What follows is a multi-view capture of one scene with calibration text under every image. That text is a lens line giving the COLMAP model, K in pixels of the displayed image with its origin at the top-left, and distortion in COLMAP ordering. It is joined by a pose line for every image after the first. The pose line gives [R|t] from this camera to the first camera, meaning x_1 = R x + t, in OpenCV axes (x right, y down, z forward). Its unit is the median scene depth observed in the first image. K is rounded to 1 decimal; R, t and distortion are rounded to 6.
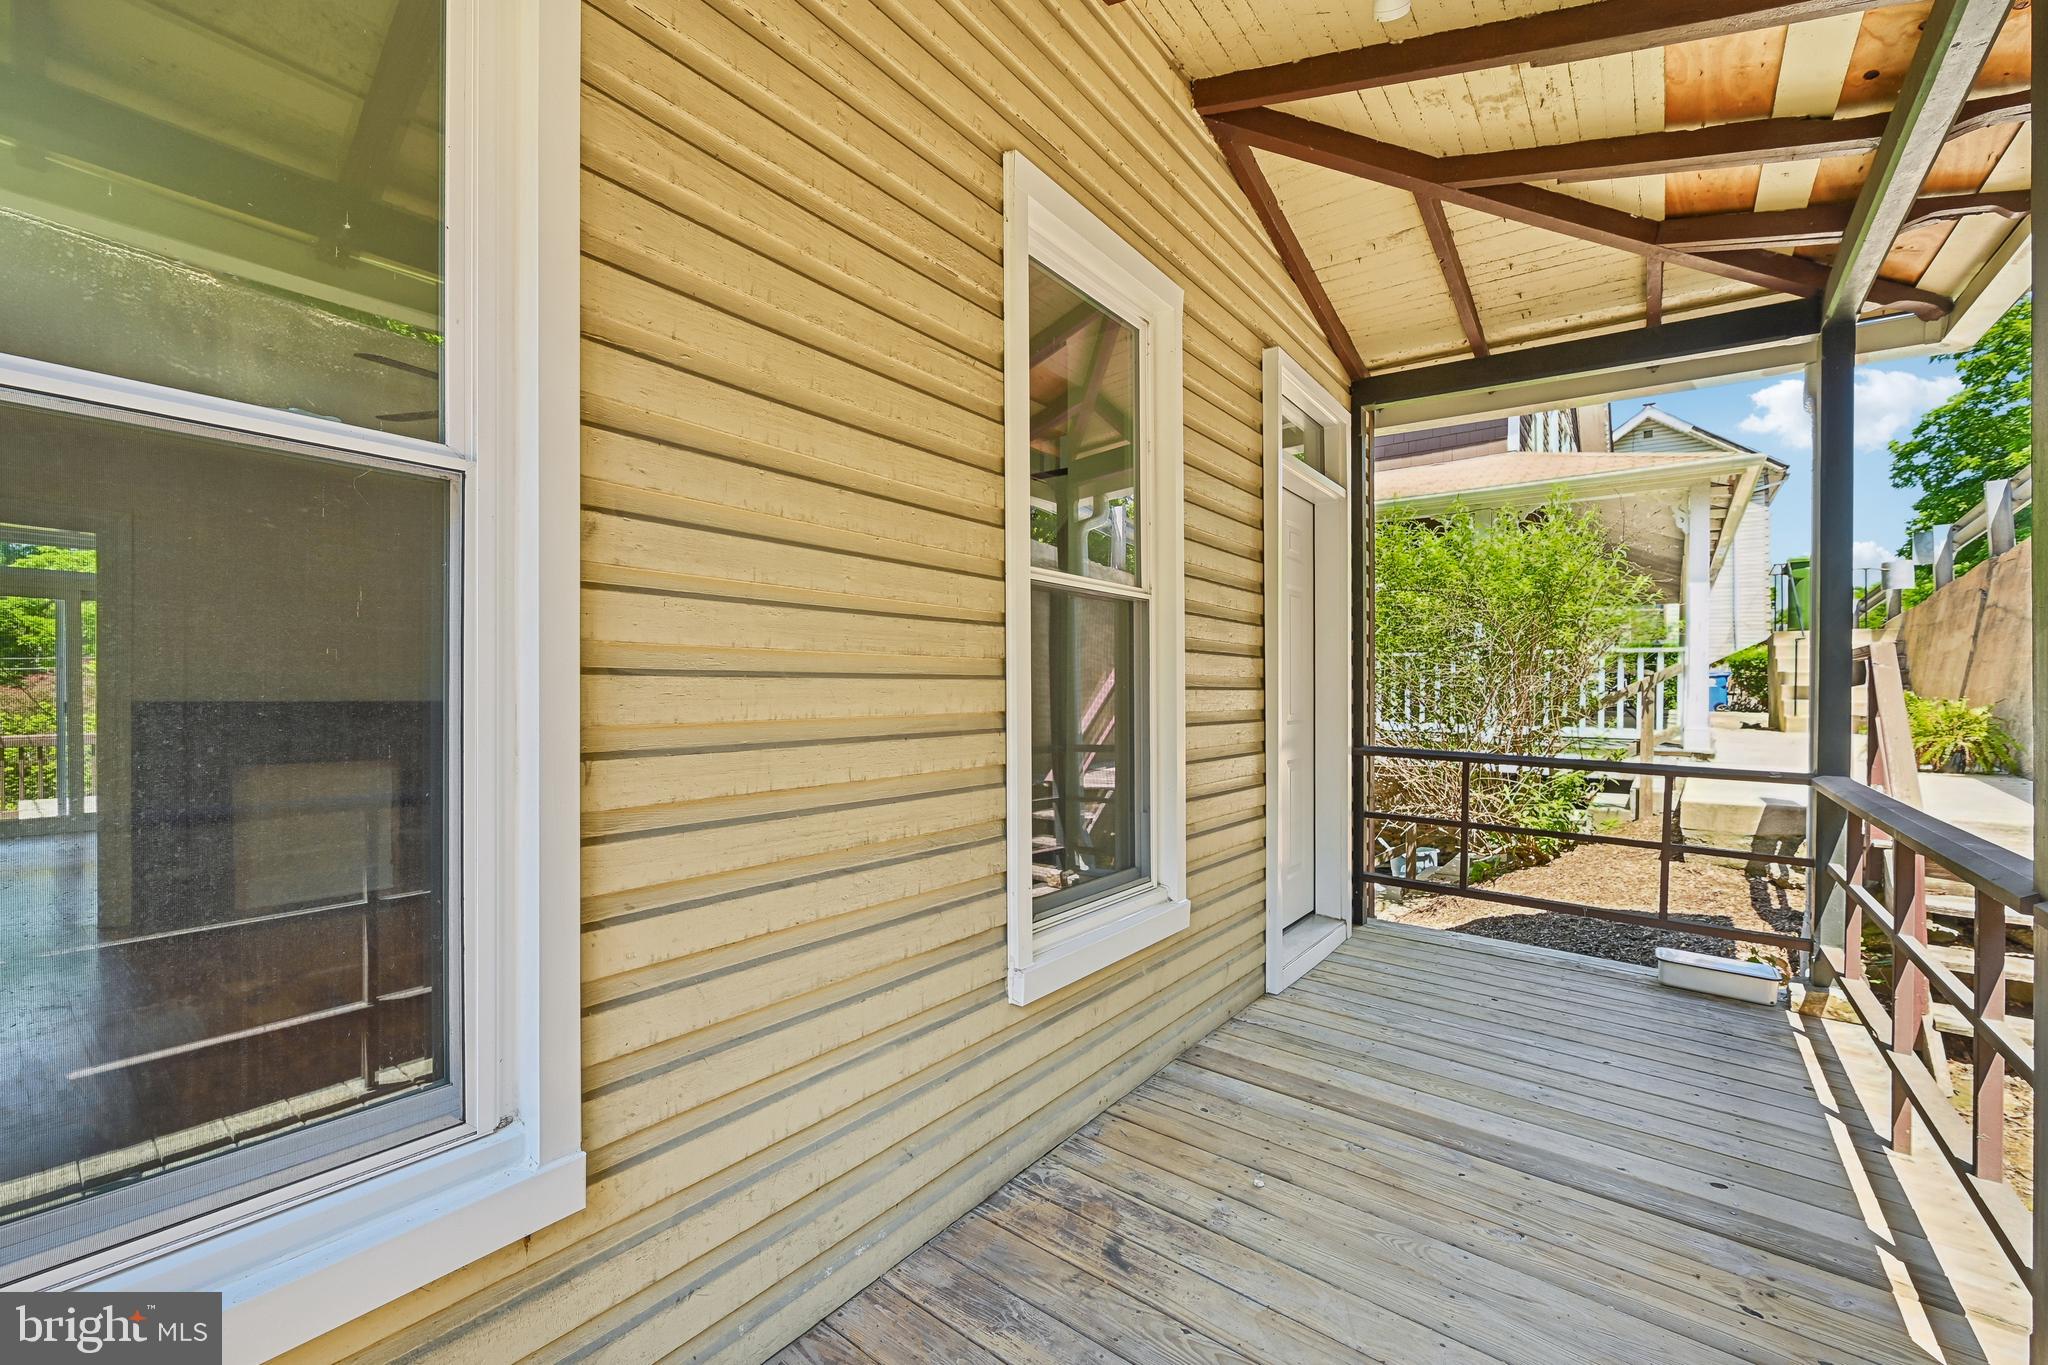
lens RADIAL K [[821.1, 0, 1018.1], [0, 821.1, 701.6], [0, 0, 1]] dist [0.003348, -0.000172]
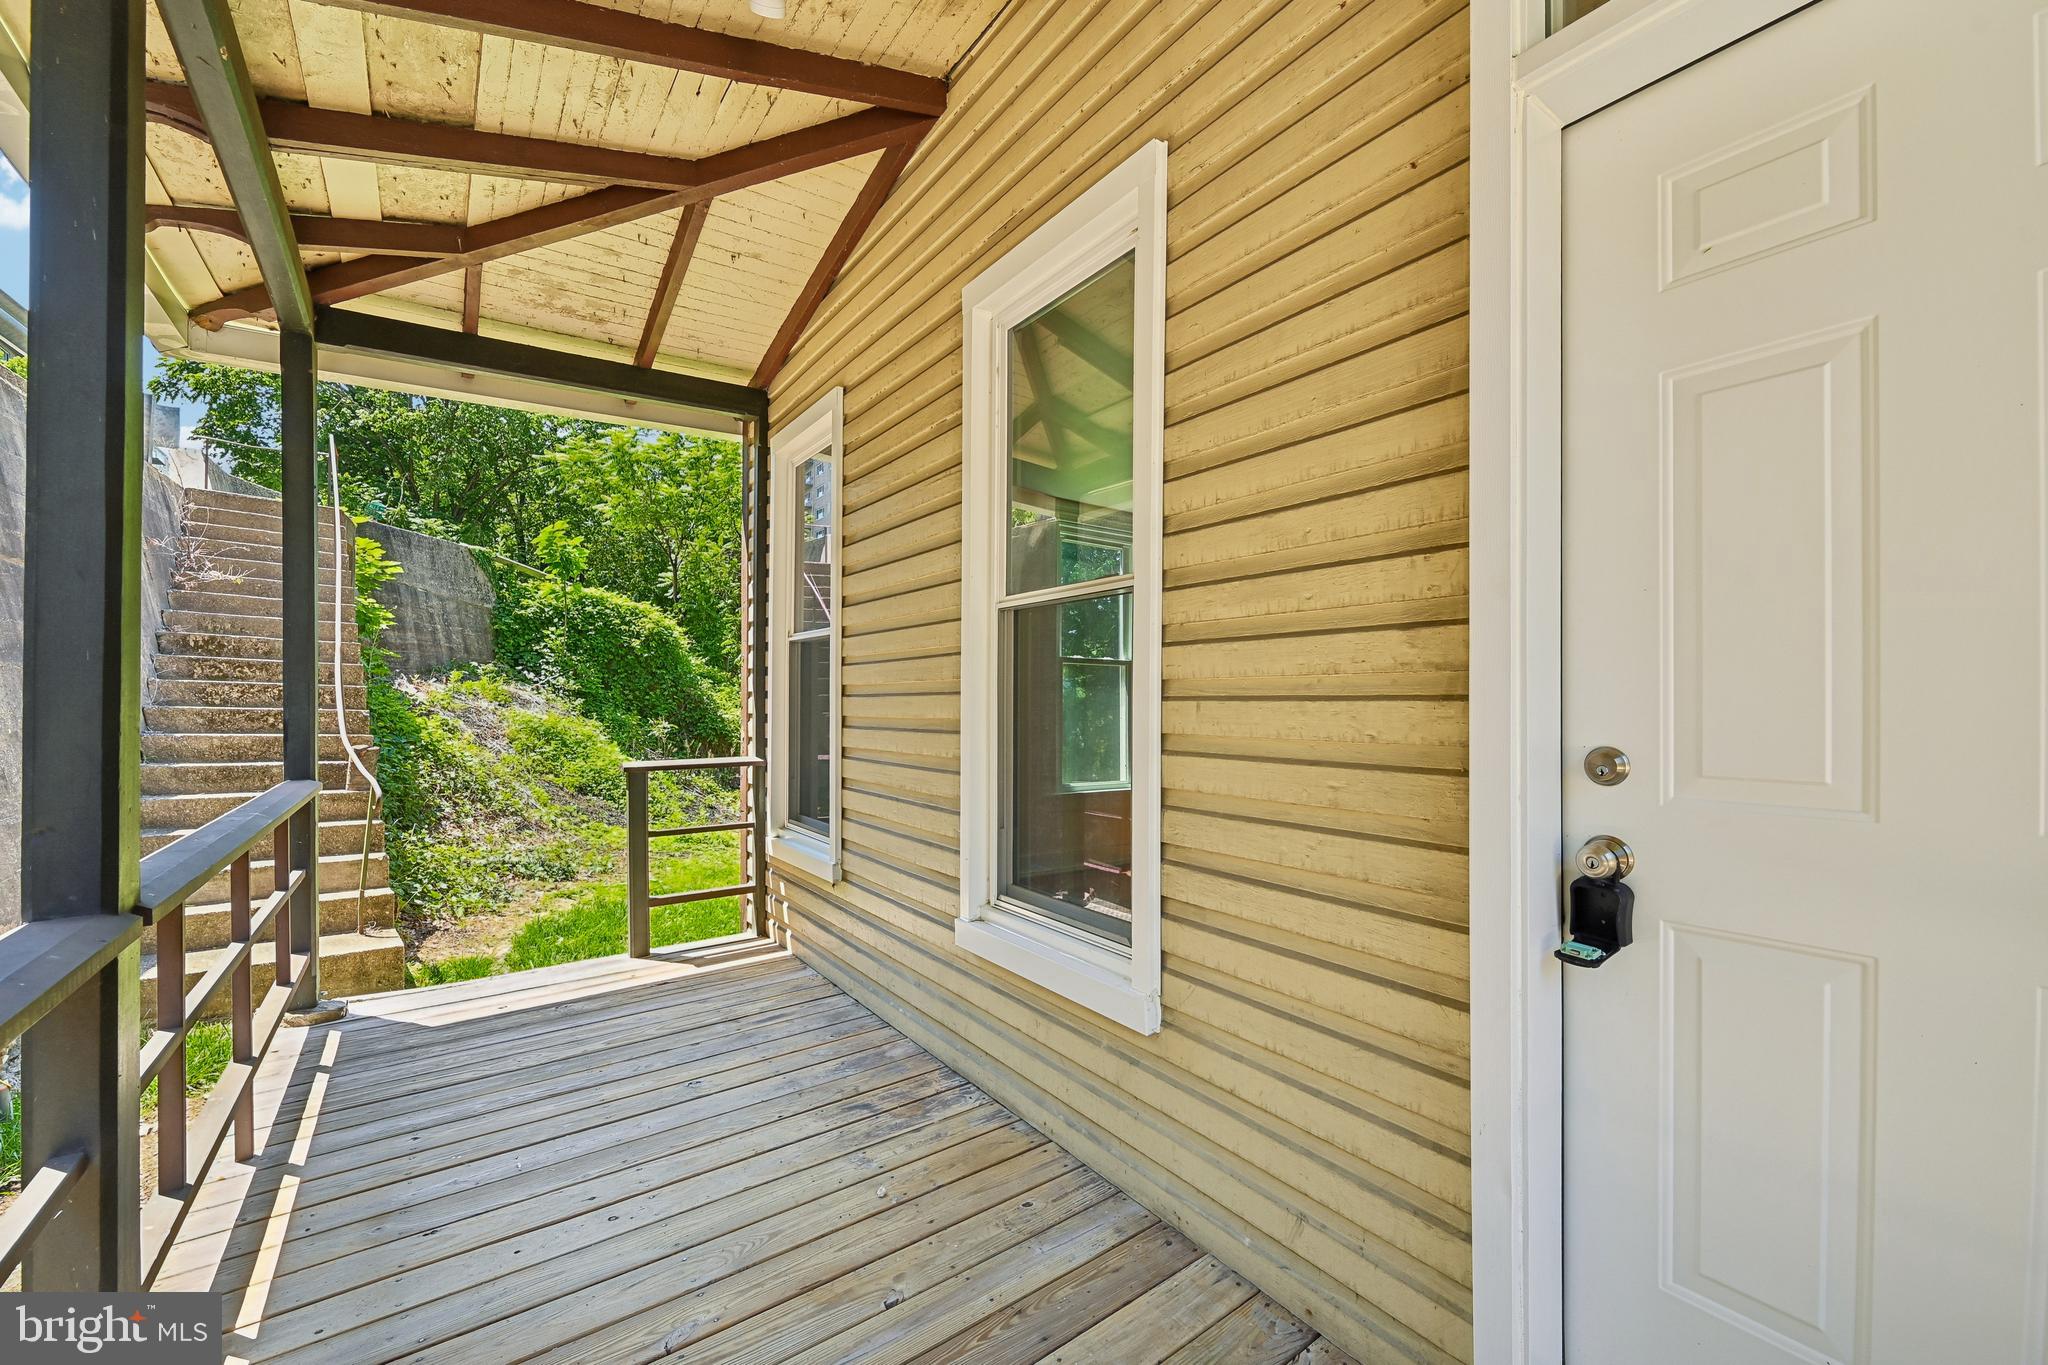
lens RADIAL K [[821.1, 0, 1020.9], [0, 821.1, 685.4], [0, 0, 1]] dist [0.003348, -0.000172]
pose [[-0.277756, 0.000714, -0.960651, 1.211989], [0.006068, 0.999981, -0.001012, -0.040407], [0.960632, -0.006110, -0.277755, 1.439641]]
